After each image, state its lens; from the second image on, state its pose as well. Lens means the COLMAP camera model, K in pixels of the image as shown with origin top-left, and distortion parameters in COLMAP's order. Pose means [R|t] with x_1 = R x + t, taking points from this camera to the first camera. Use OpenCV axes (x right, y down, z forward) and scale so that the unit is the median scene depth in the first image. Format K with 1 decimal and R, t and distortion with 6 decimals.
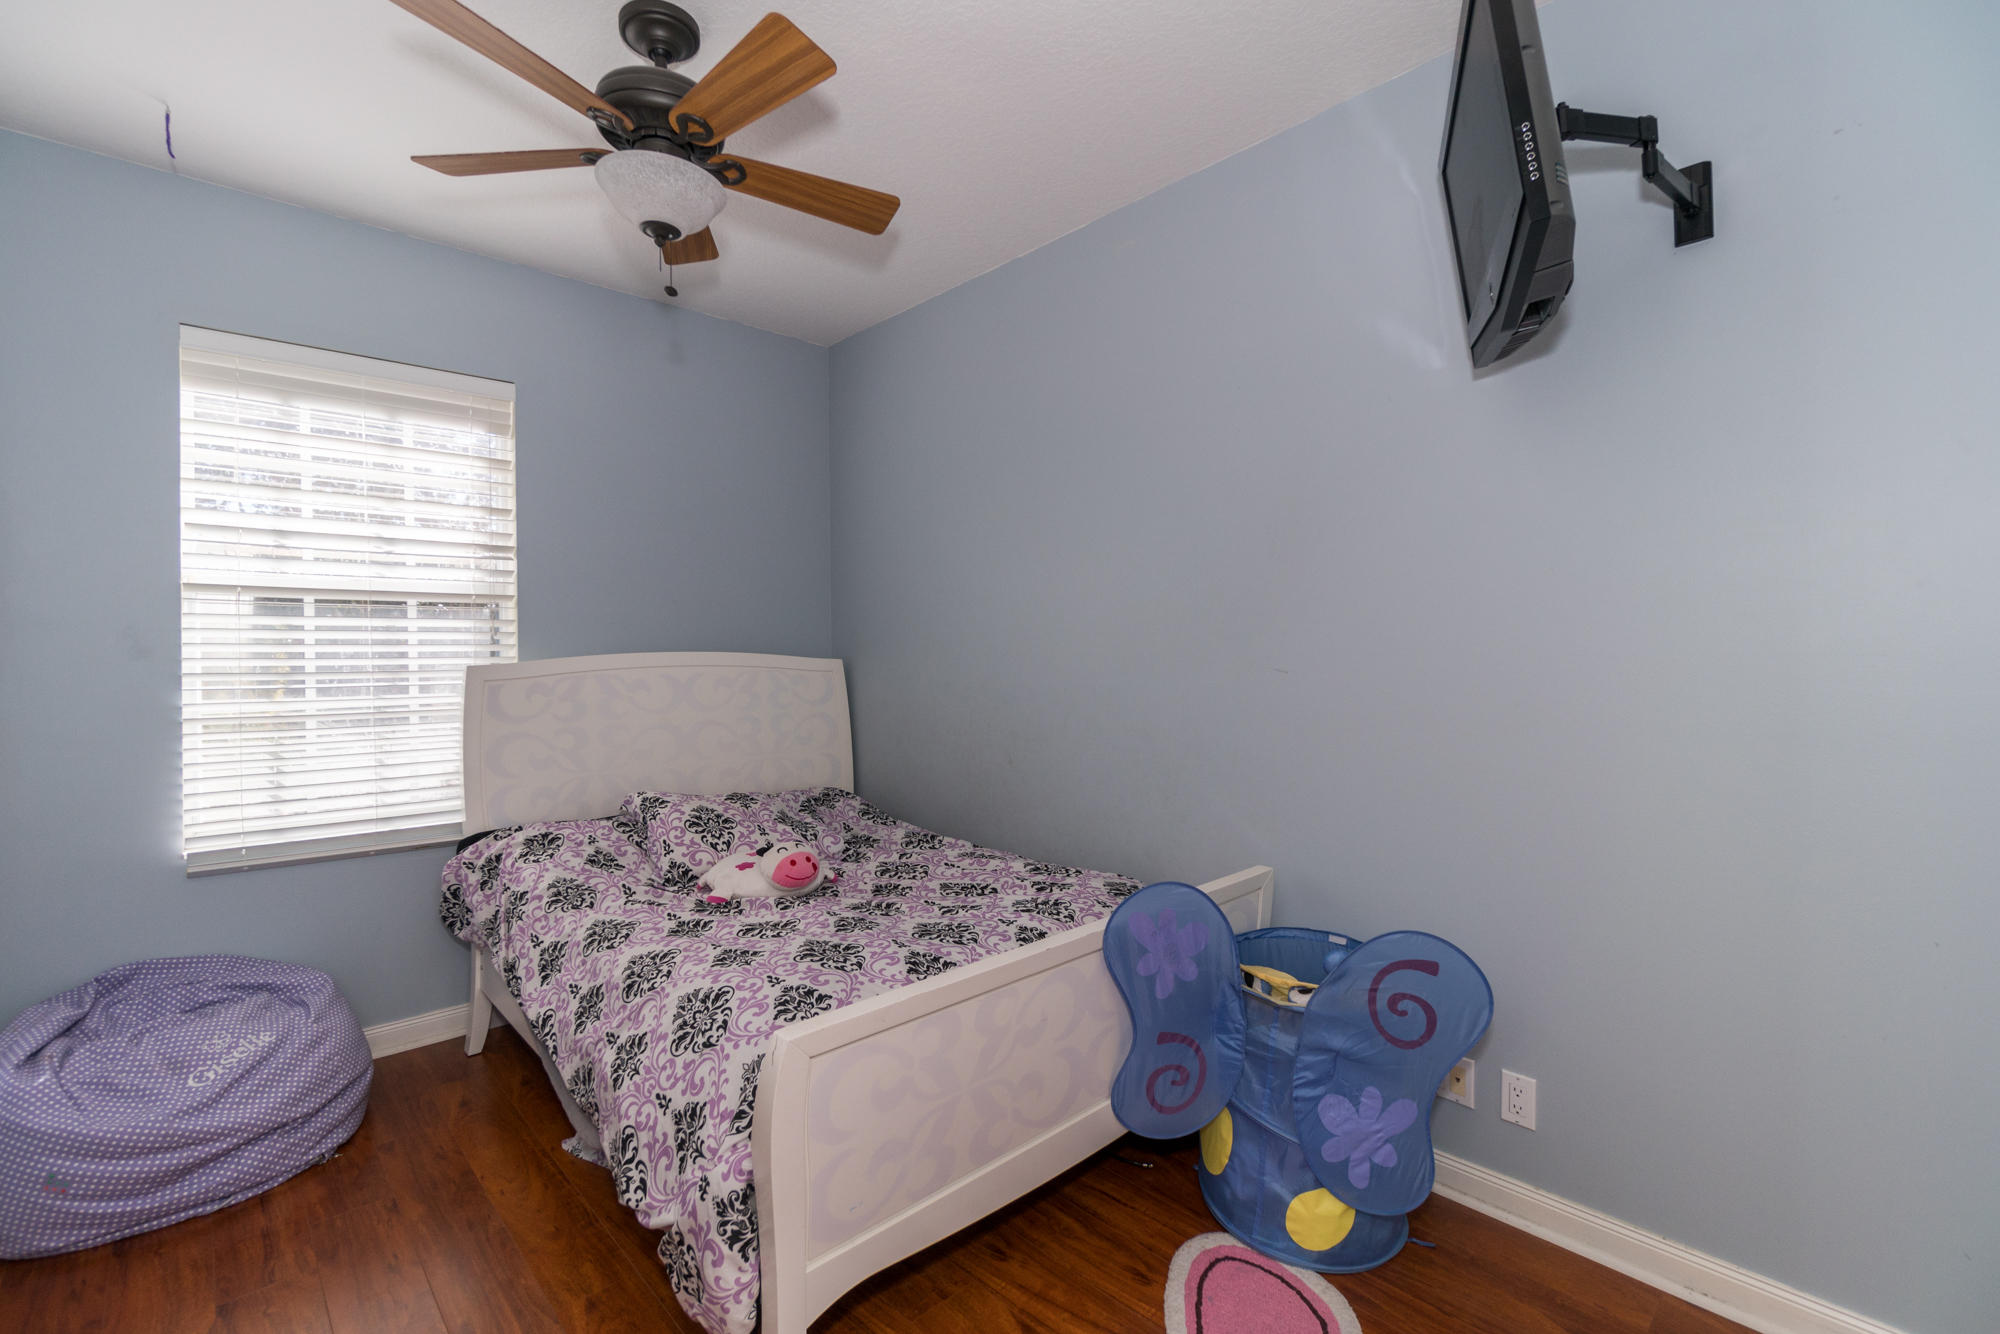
lens RADIAL K [[889.3, 0, 1002.7], [0, 889.3, 665.2], [0, 0, 1]] dist [0.007518, 0.000519]
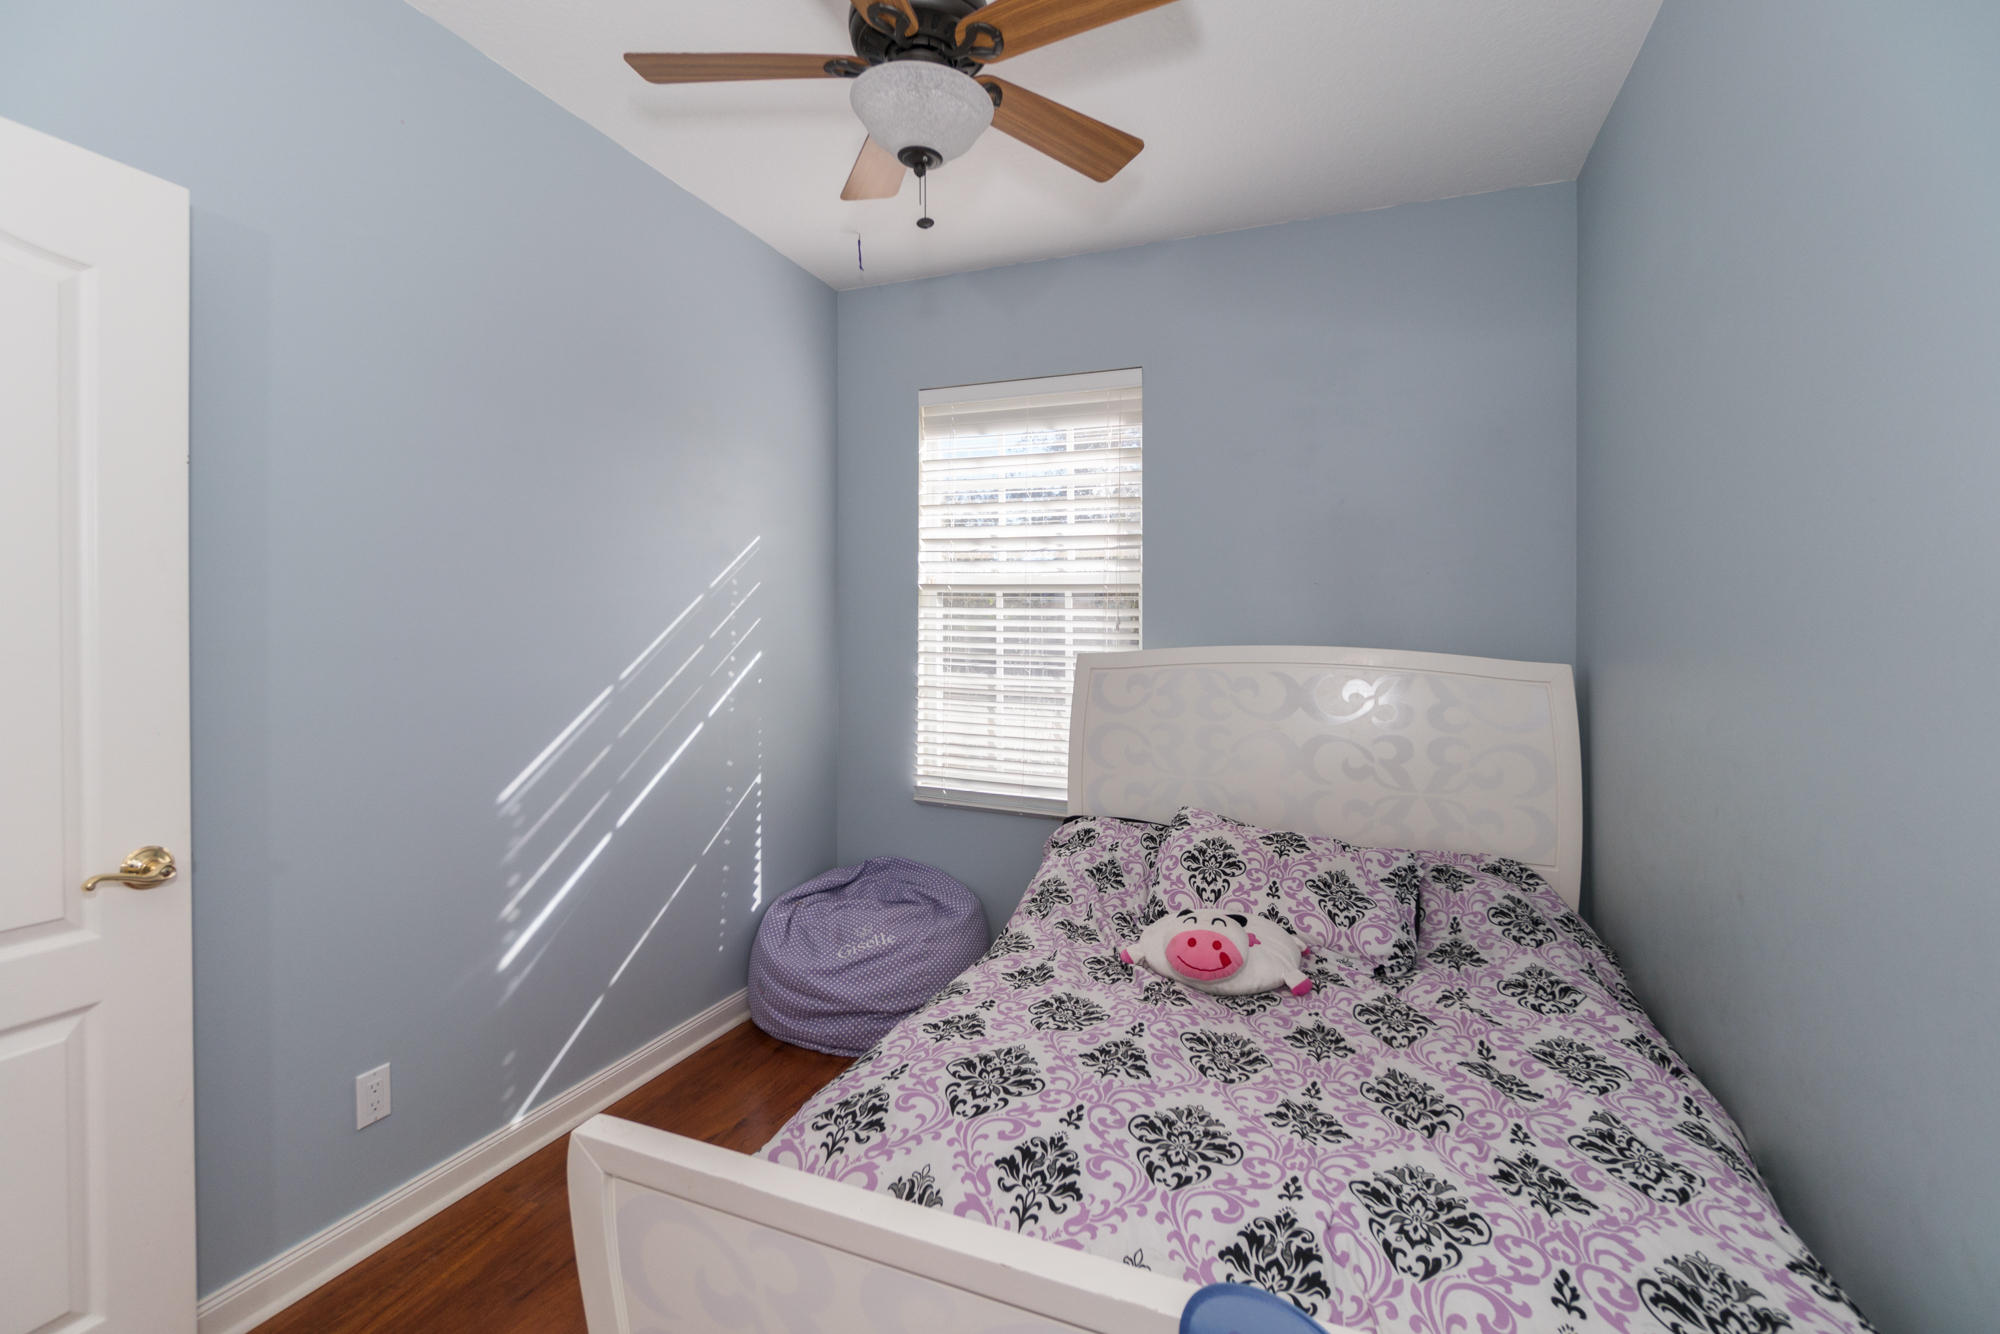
lens RADIAL K [[889.3, 0, 998.6], [0, 889.3, 649.1], [0, 0, 1]] dist [0.007518, 0.000519]
pose [[0.410999, 0.028249, -0.911198, 0.318973], [-0.035304, 0.999263, 0.015056, -0.017323], [0.910952, 0.025981, 0.411693, 0.513888]]
